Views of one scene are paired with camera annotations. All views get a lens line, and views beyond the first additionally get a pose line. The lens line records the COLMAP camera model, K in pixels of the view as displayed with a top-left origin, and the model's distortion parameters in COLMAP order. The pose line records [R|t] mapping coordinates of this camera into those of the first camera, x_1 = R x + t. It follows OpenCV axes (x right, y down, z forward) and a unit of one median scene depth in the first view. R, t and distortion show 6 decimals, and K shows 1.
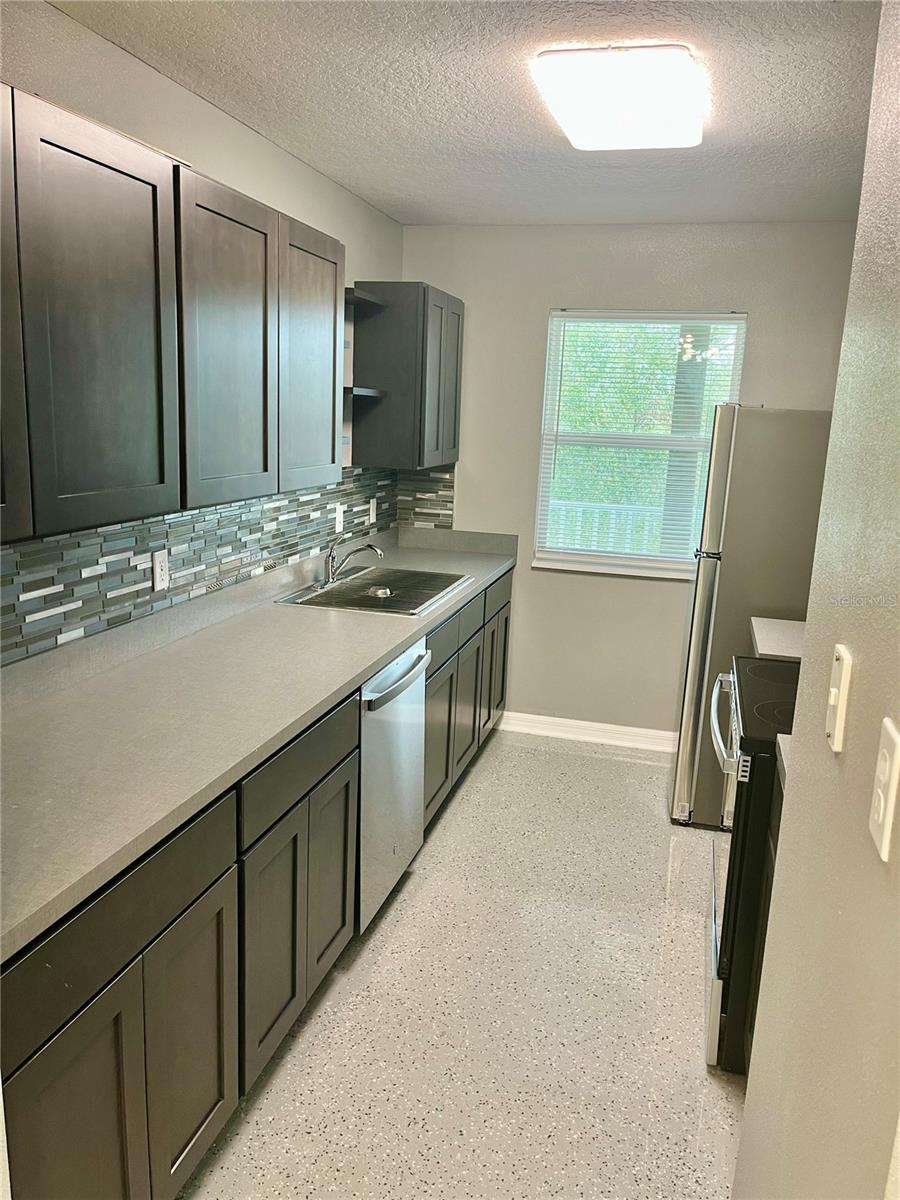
lens RADIAL K [[908.5, 0, 451.8], [0, 908.5, 592.2], [0, 0, 1]] dist [0.031548, -0.042345]
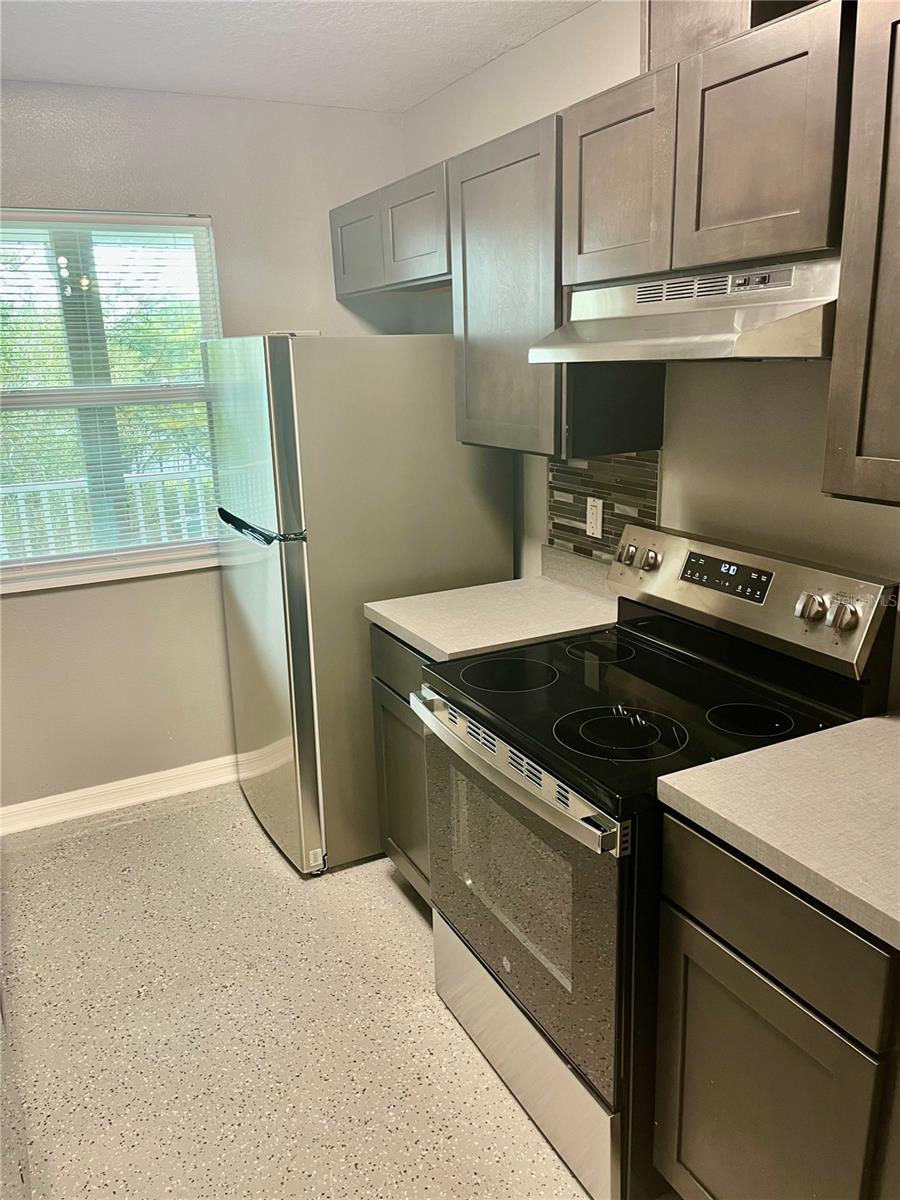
lens RADIAL K [[908.5, 0, 447.0], [0, 908.5, 606.7], [0, 0, 1]] dist [0.031548, -0.042345]
pose [[0.741198, -0.242045, 0.626131, -0.077509], [0.195243, 0.970140, 0.143906, -0.048192], [-0.642266, 0.015585, 0.766323, 0.237319]]
